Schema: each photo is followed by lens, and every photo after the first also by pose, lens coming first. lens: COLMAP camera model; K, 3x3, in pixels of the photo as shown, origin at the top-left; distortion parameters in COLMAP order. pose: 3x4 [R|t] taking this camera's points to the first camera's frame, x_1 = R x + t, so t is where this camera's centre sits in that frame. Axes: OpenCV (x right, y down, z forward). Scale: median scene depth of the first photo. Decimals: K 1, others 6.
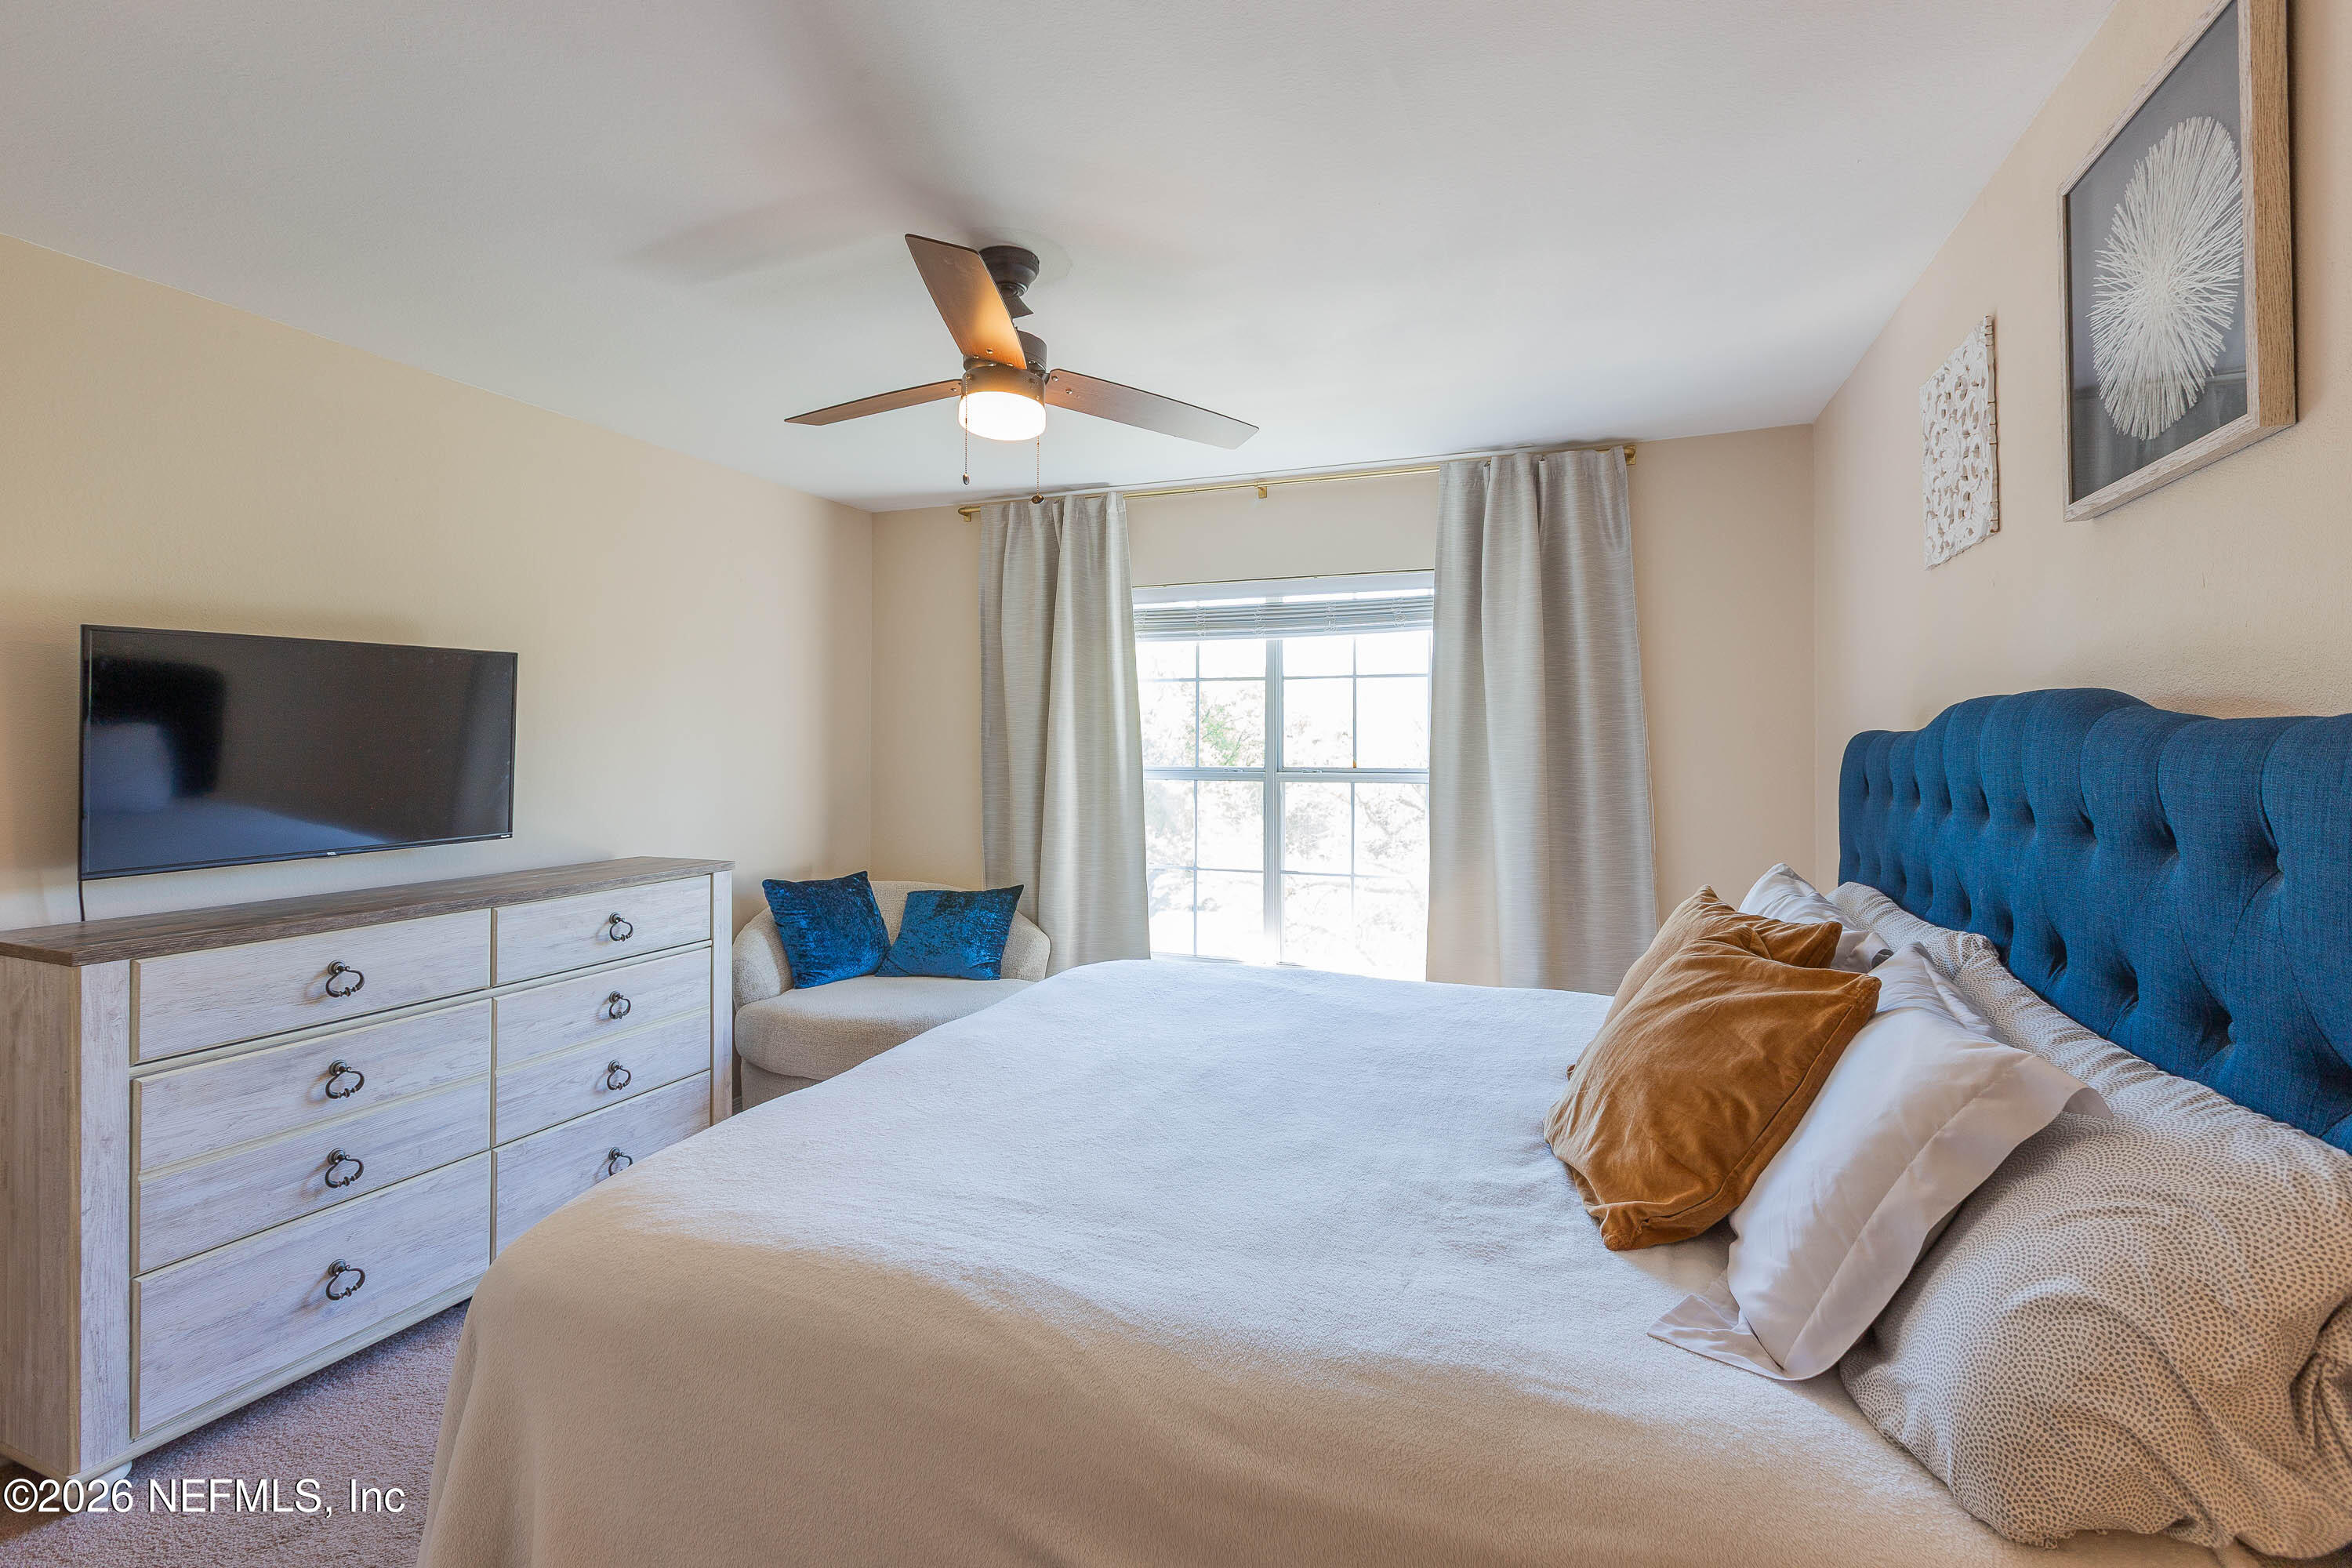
lens RADIAL K [[1061.4, 0, 1170.2], [0, 1061.4, 748.6], [0, 0, 1]] dist [0.002015, -0.002096]
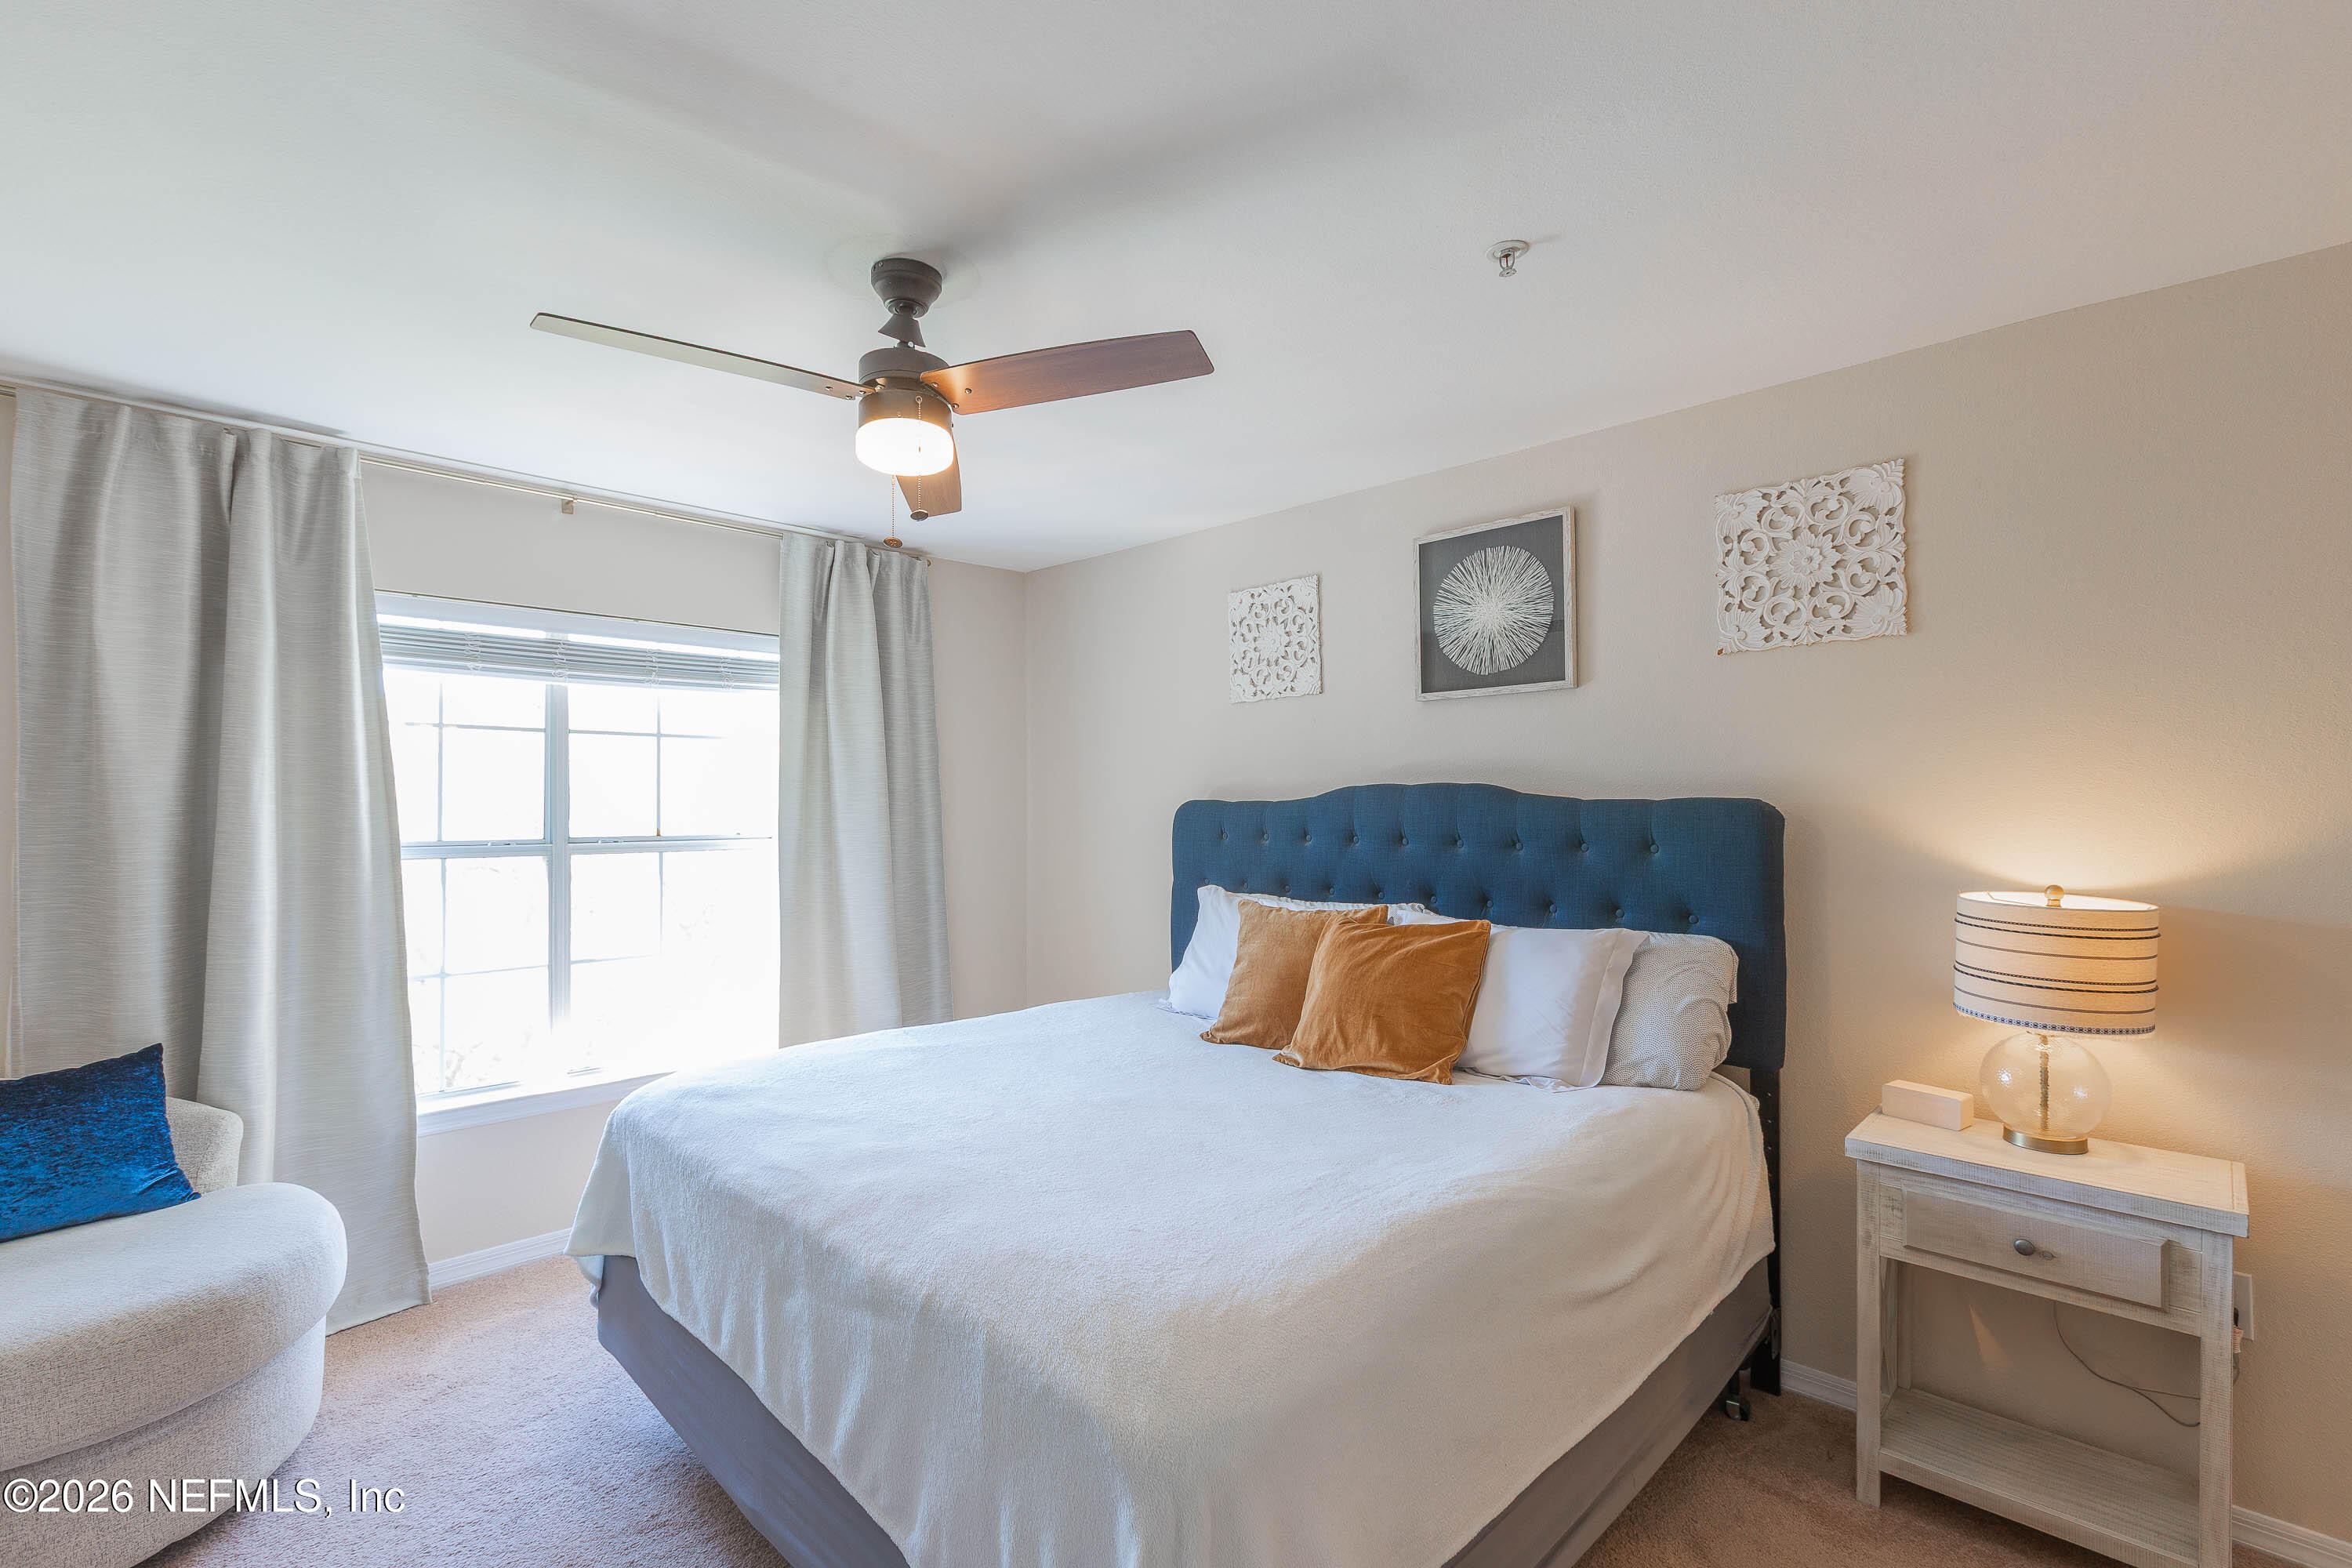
lens RADIAL K [[1061.4, 0, 1186.2], [0, 1061.4, 803.7], [0, 0, 1]] dist [0.002015, -0.002096]
pose [[0.398780, -0.003270, 0.917041, -0.479789], [0.006859, 0.999976, 0.000583, -0.006508], [-0.917021, 0.006057, 0.398793, 0.226155]]
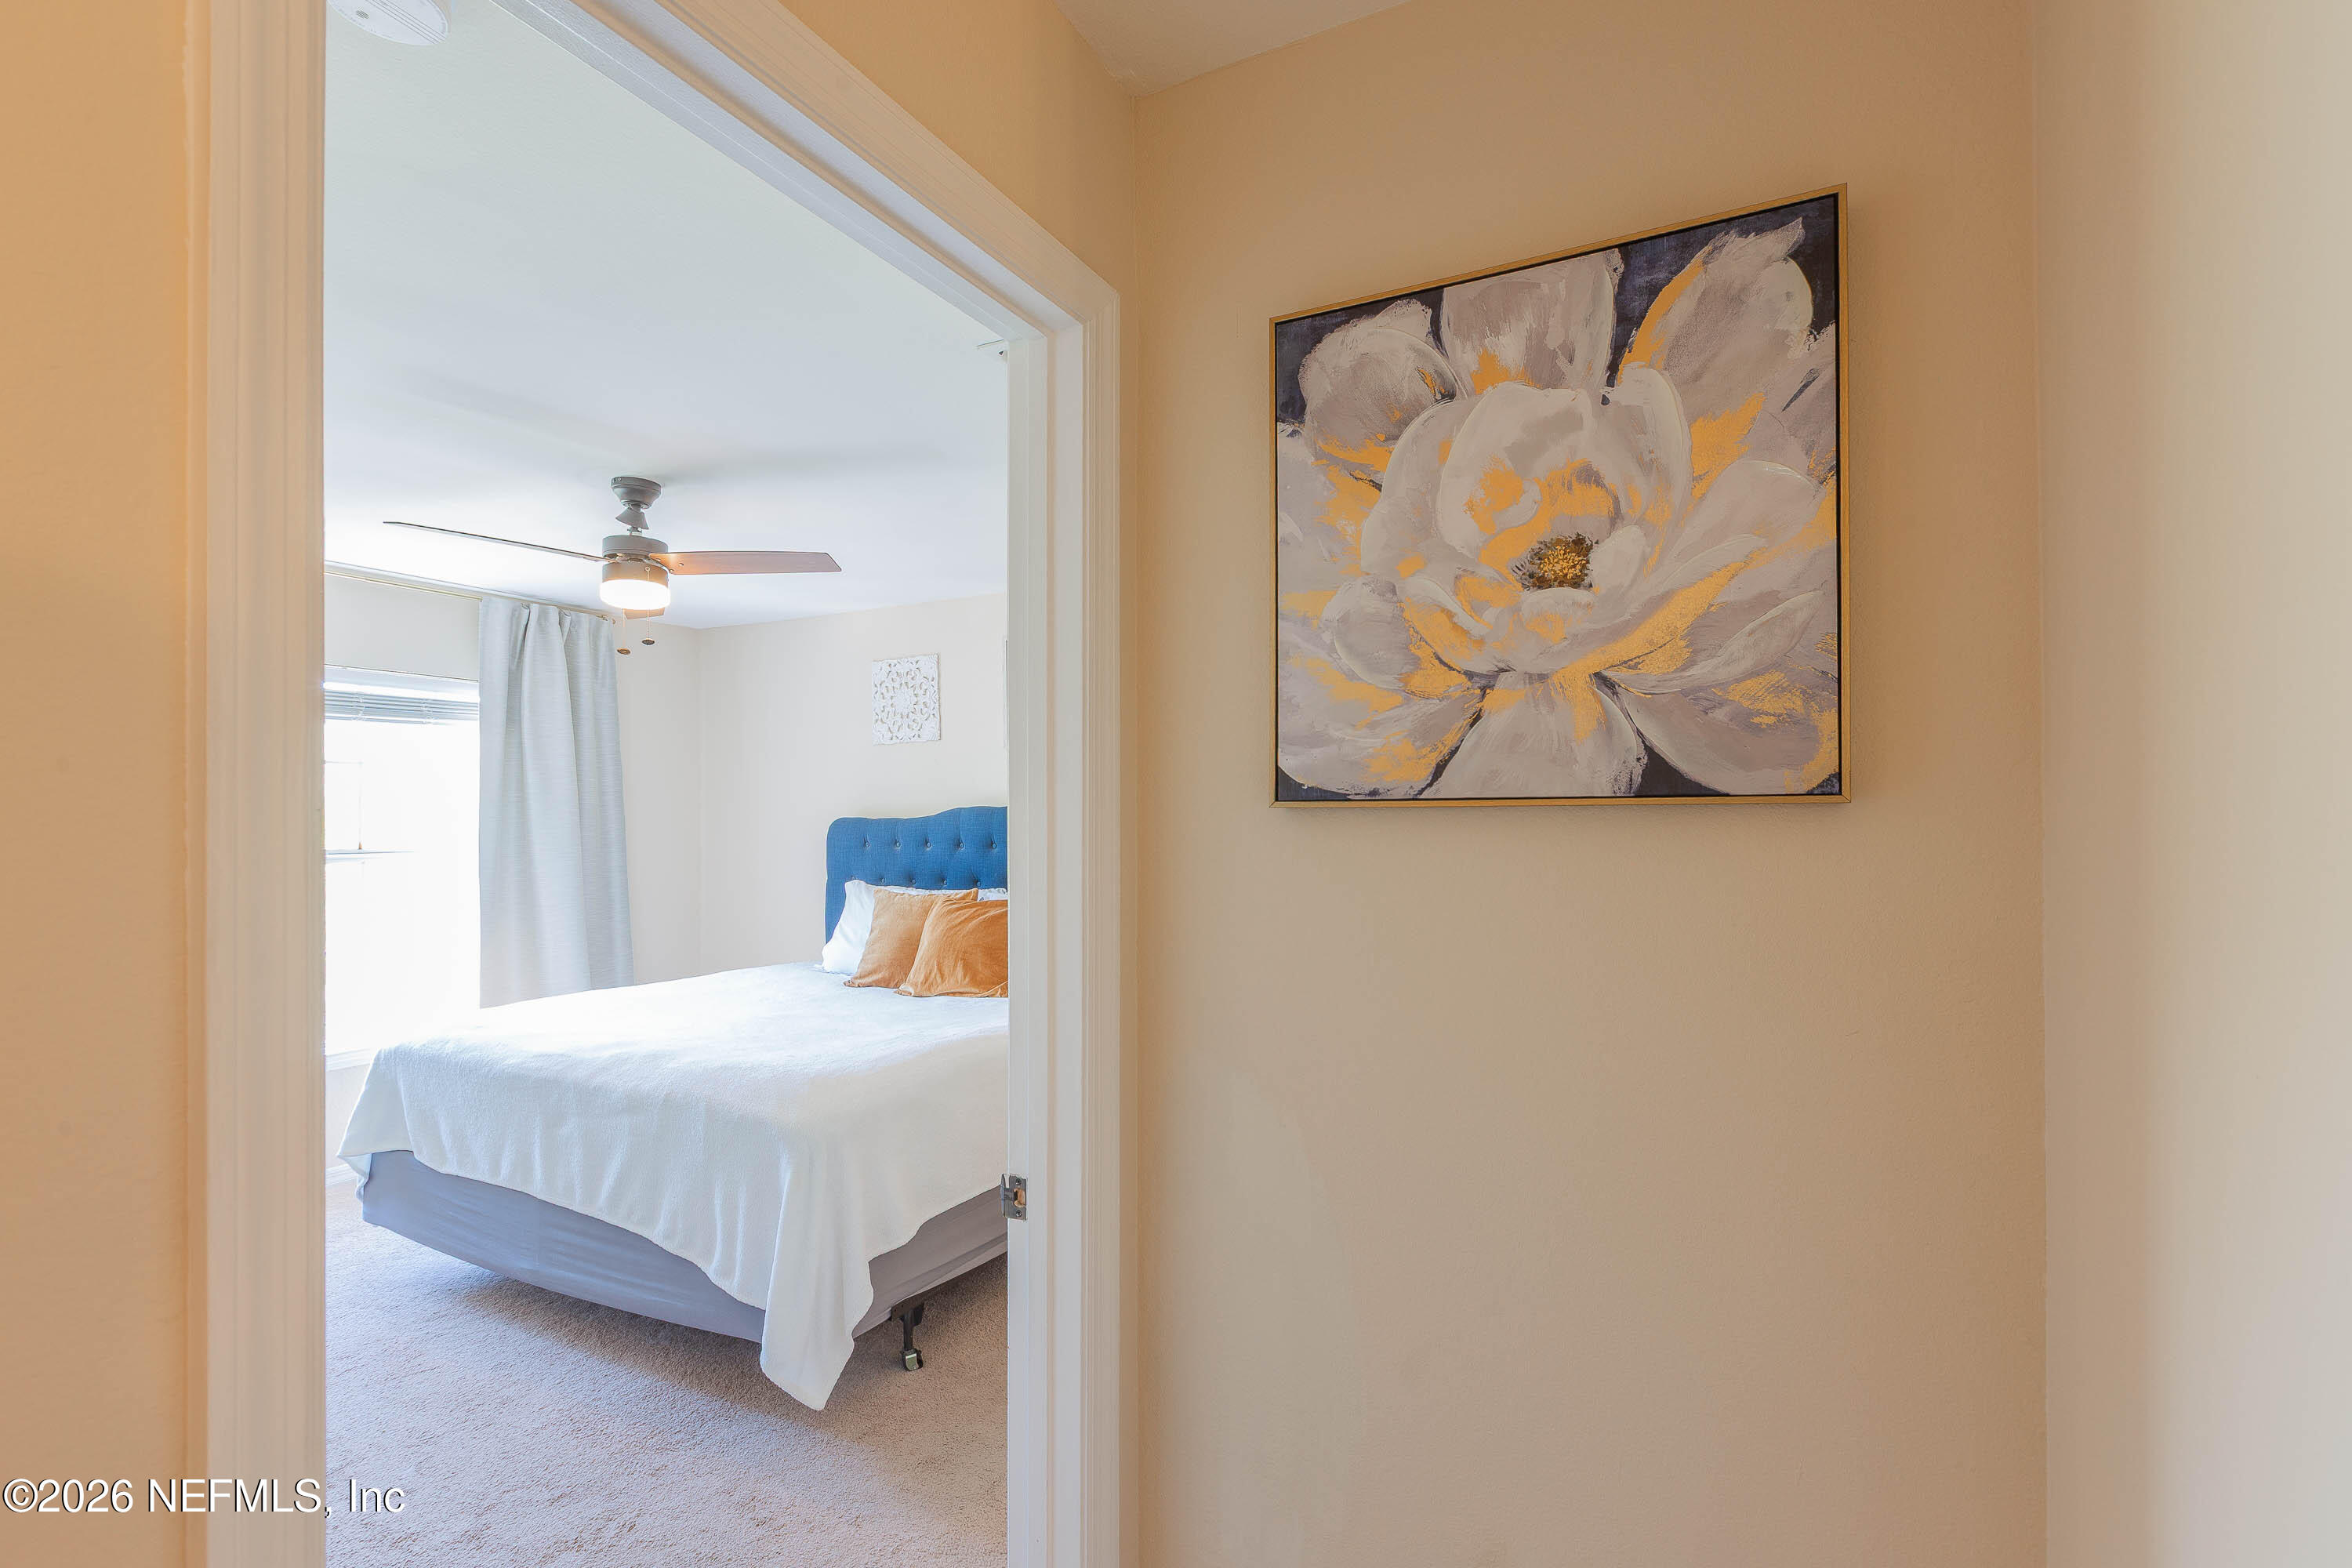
lens RADIAL K [[1061.4, 0, 1207.7], [0, 1061.4, 820.0], [0, 0, 1]] dist [0.002015, -0.002096]
pose [[0.093899, -0.003398, 0.995576, -0.806614], [0.006962, 0.999972, 0.002756, -0.006870], [-0.995557, 0.006672, 0.093920, 0.056618]]
